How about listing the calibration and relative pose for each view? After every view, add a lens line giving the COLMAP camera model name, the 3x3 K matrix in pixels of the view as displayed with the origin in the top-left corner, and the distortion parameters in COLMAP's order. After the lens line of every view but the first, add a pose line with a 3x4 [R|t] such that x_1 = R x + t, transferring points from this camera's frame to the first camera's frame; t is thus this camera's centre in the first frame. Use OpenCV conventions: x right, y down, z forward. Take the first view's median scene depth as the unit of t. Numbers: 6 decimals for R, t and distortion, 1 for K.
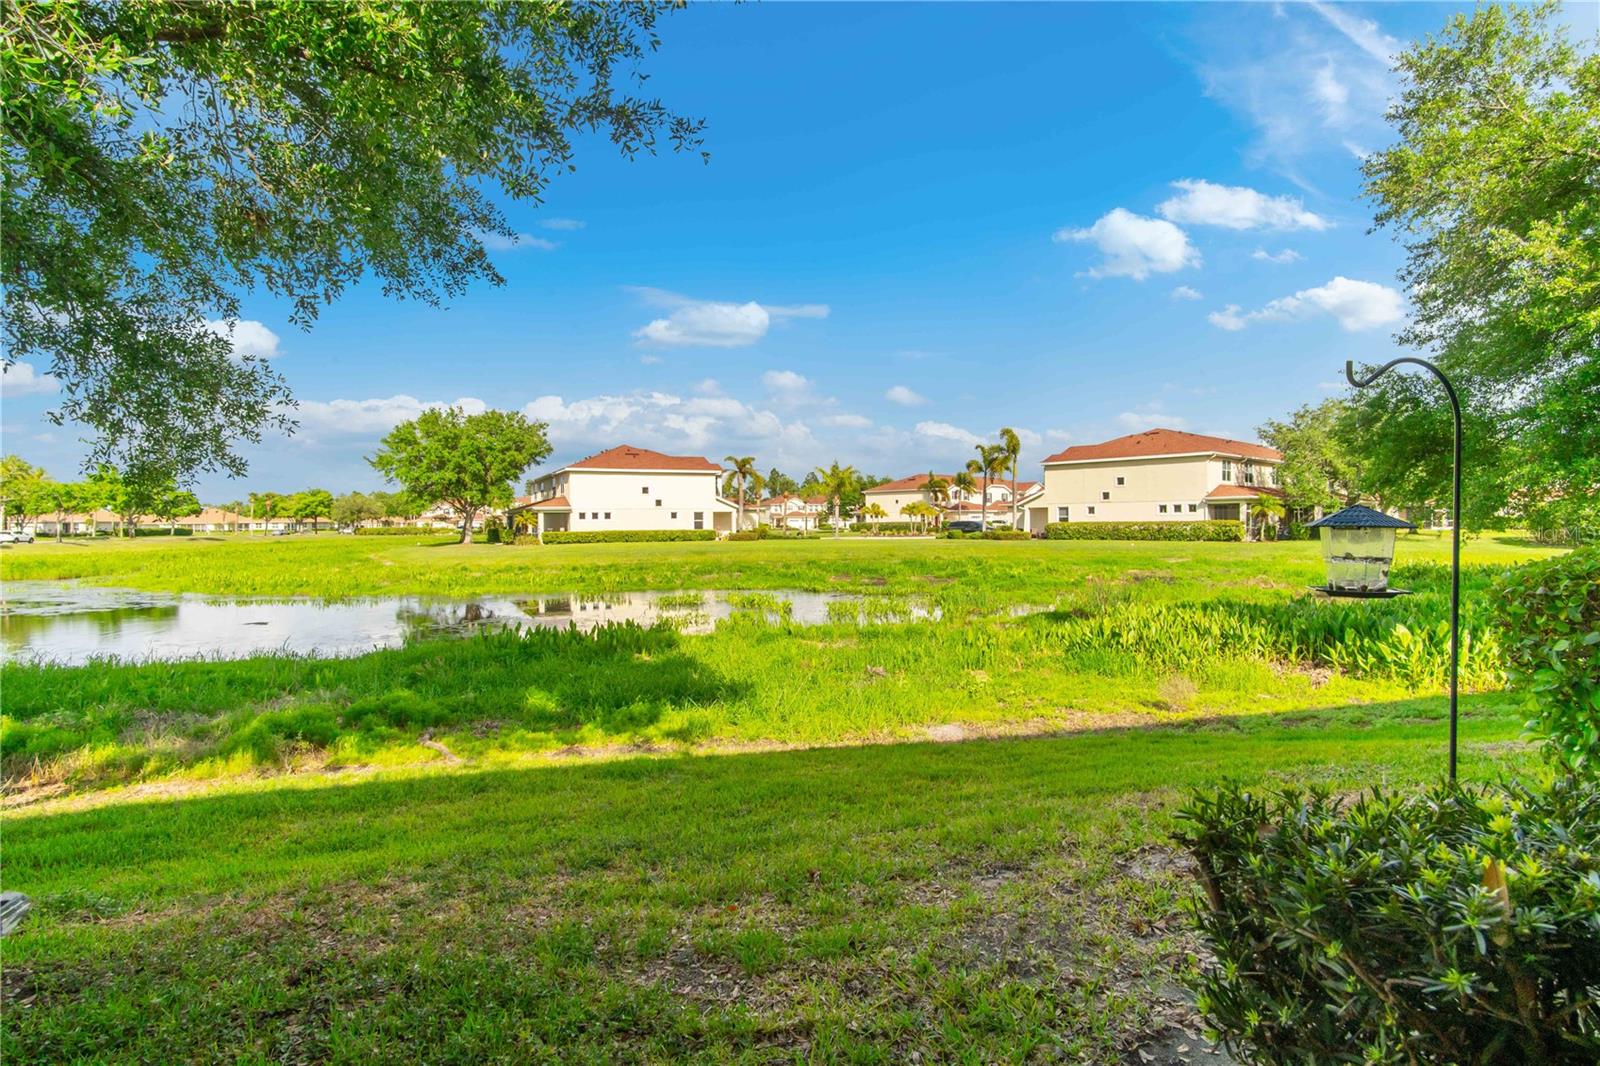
lens RADIAL K [[846.2, 0, 808.1], [0, 846.2, 522.5], [0, 0, 1]] dist [0.007810, 0.000341]
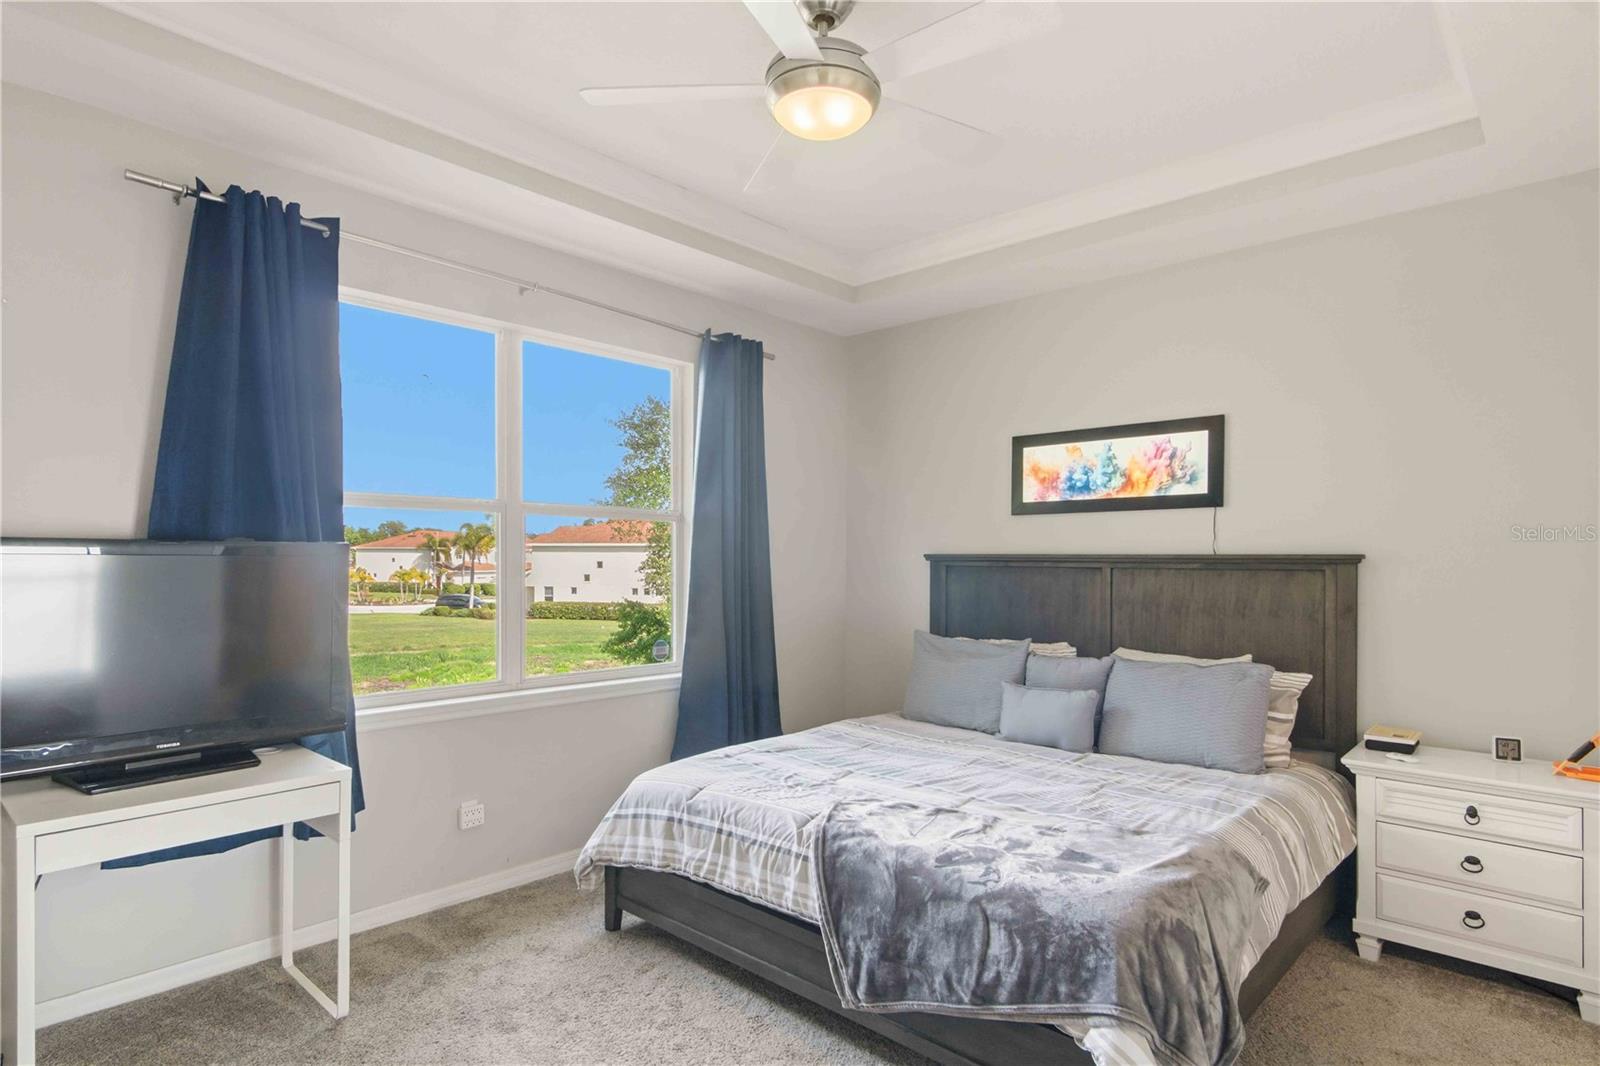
lens RADIAL K [[846.2, 0, 808.2], [0, 846.2, 564.8], [0, 0, 1]] dist [0.007810, 0.000341]
pose [[0.856763, 0.016443, 0.515448, 0.035768], [-0.015050, 0.999863, -0.006880, -0.044553], [-0.515490, -0.001863, 0.856893, -0.071253]]
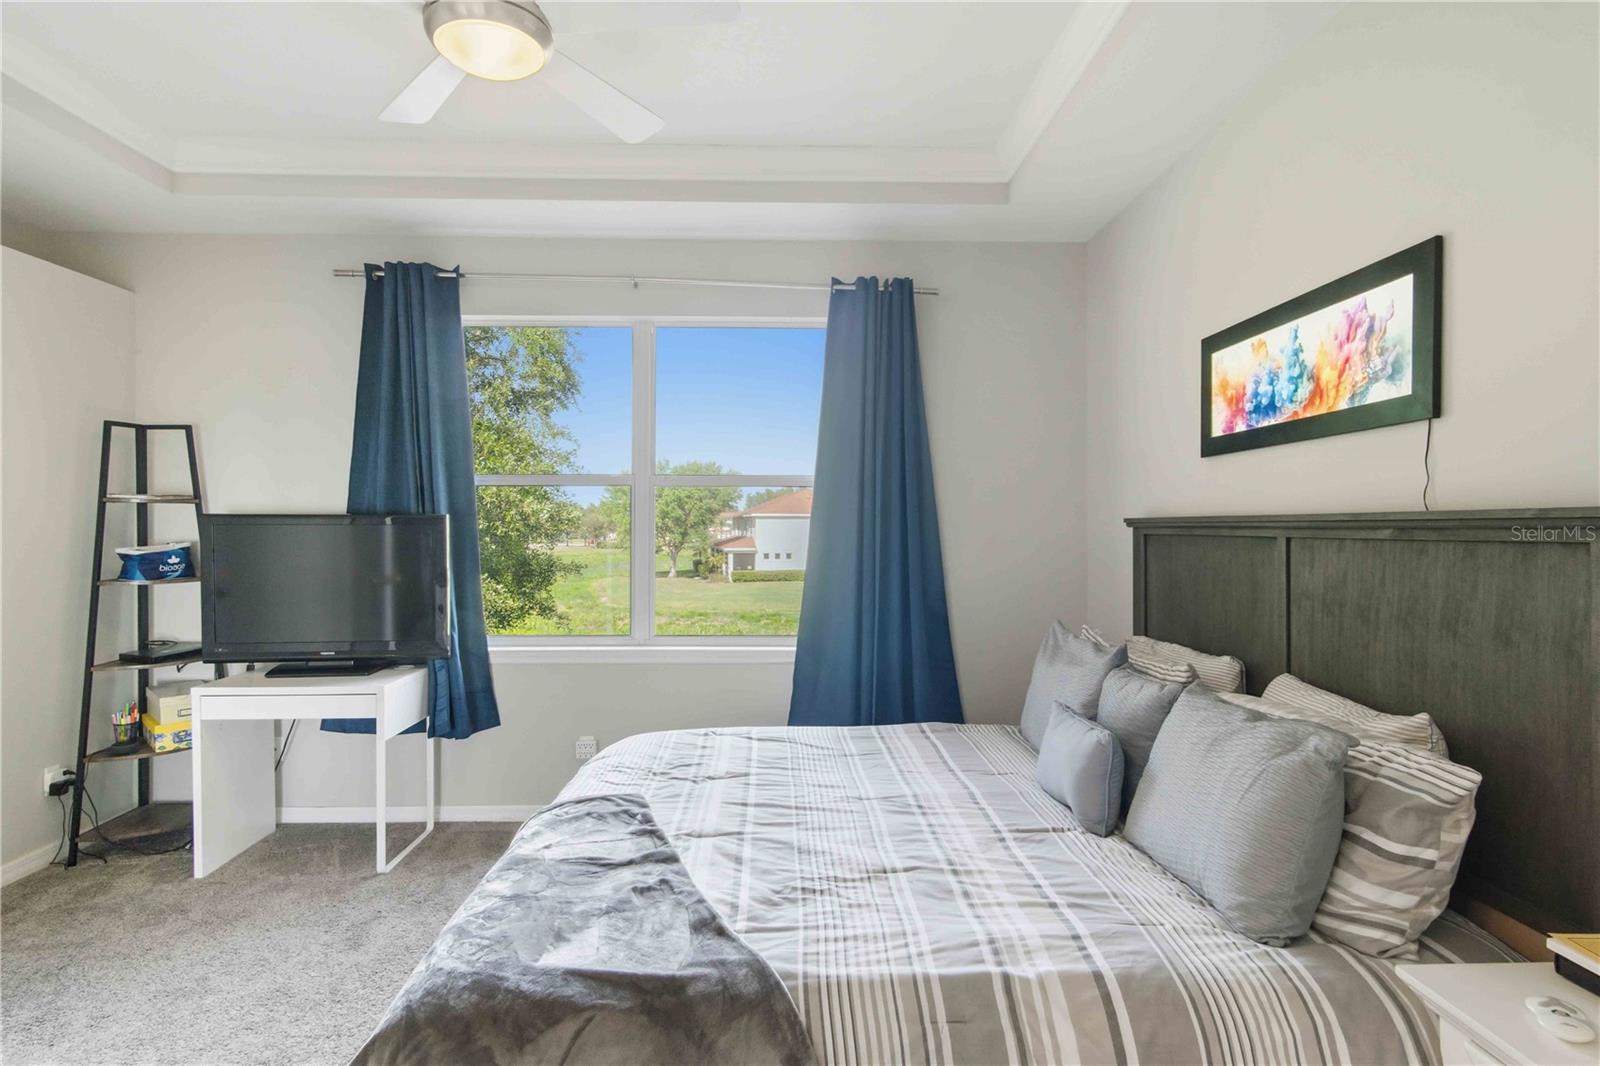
lens RADIAL K [[846.2, 0, 808.7], [0, 846.2, 531.8], [0, 0, 1]] dist [0.007810, 0.000341]
pose [[0.967581, 0.017022, -0.251987, 0.068372], [-0.016488, 0.999855, 0.004232, -0.045038], [0.252023, 0.000060, 0.967721, -0.070471]]
